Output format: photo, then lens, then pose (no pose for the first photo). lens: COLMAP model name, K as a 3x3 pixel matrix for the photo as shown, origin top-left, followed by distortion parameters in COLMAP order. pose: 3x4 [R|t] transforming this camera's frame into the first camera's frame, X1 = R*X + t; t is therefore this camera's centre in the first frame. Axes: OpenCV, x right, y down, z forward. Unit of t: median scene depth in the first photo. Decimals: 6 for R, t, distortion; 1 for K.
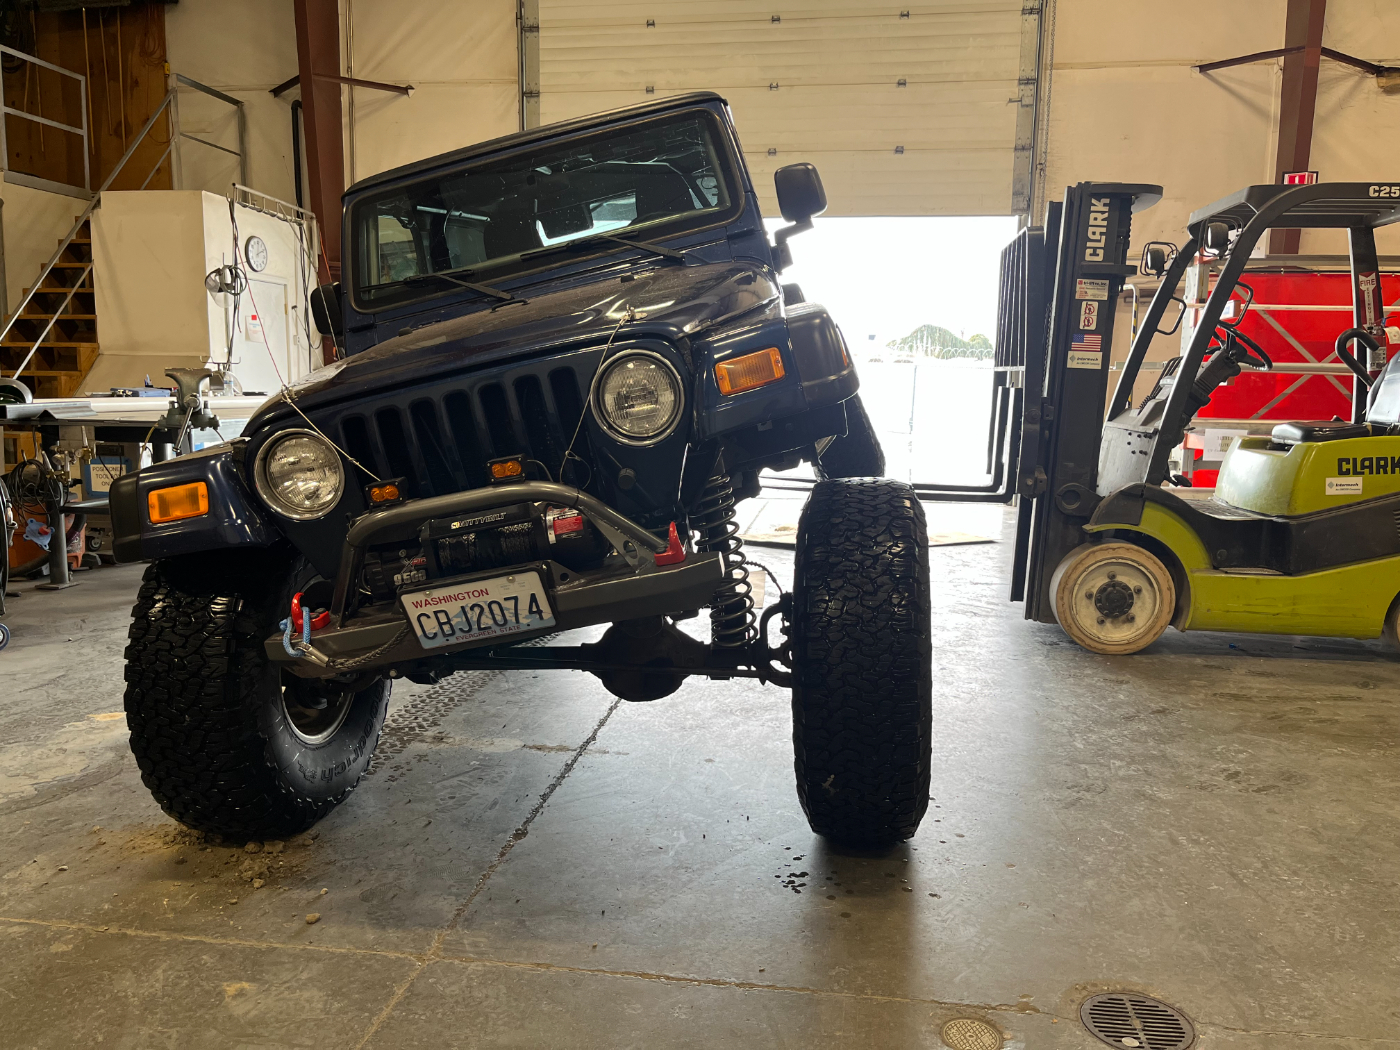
lens RADIAL K [[1049.9, 0, 700.0], [0, 1049.9, 525.0], [0, 0, 1]] dist [0.069384, -0.111745]
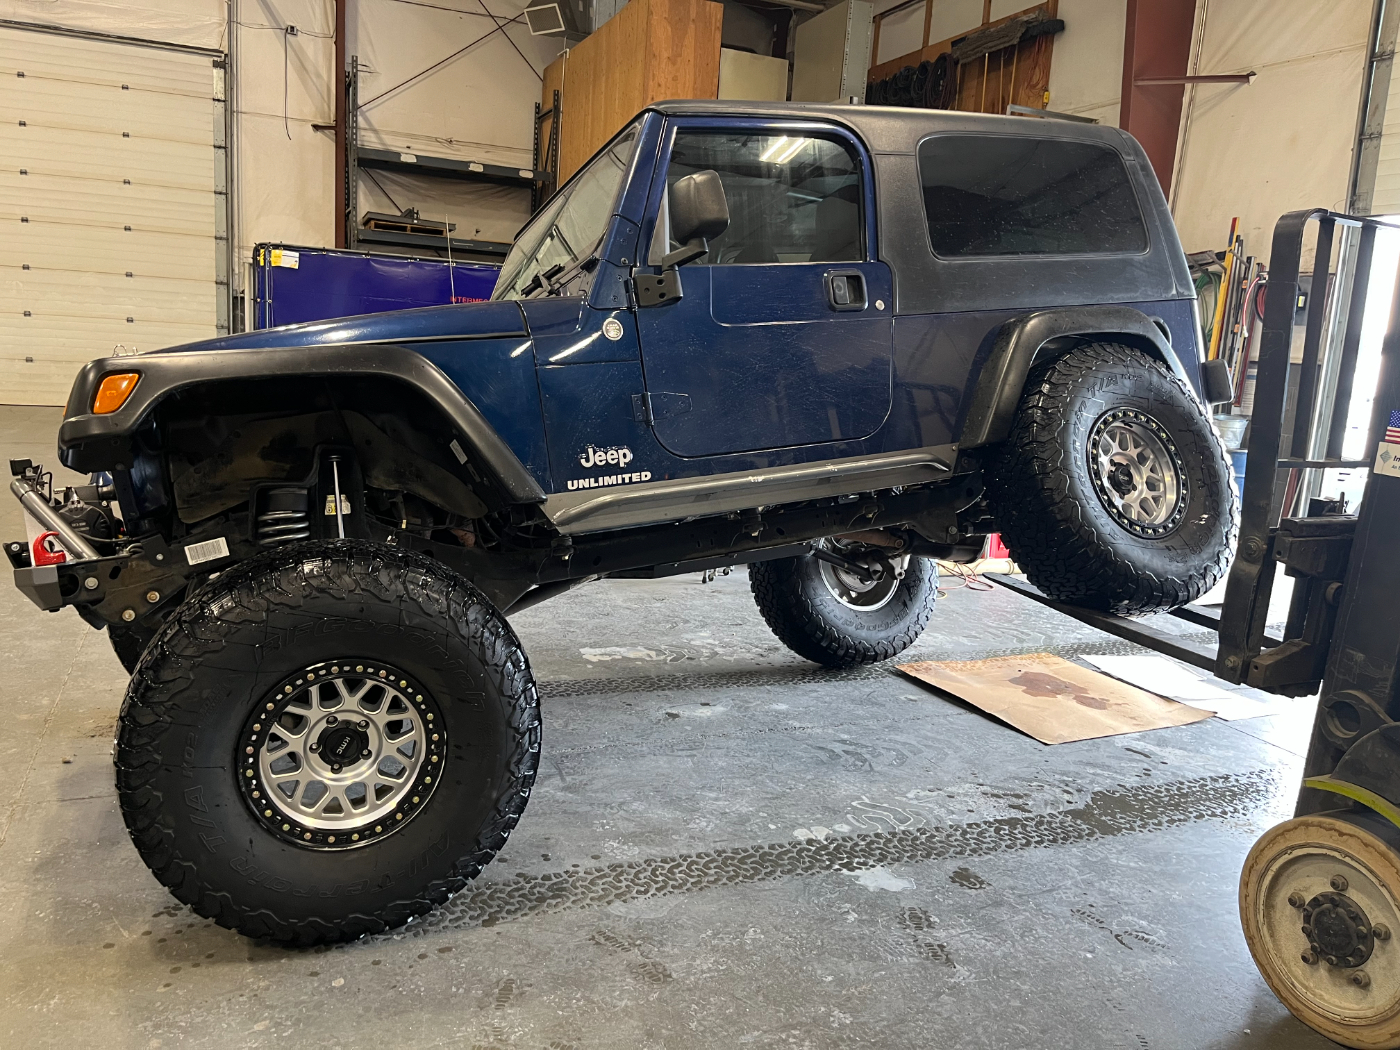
lens RADIAL K [[1049.9, 0, 700.0], [0, 1049.9, 525.0], [0, 0, 1]] dist [0.069384, -0.111745]
pose [[0.521929, 0.167306, -0.836420, 0.293862], [-0.174183, 0.980818, 0.087498, -0.053047], [0.835015, 0.100022, 0.541060, 0.209856]]
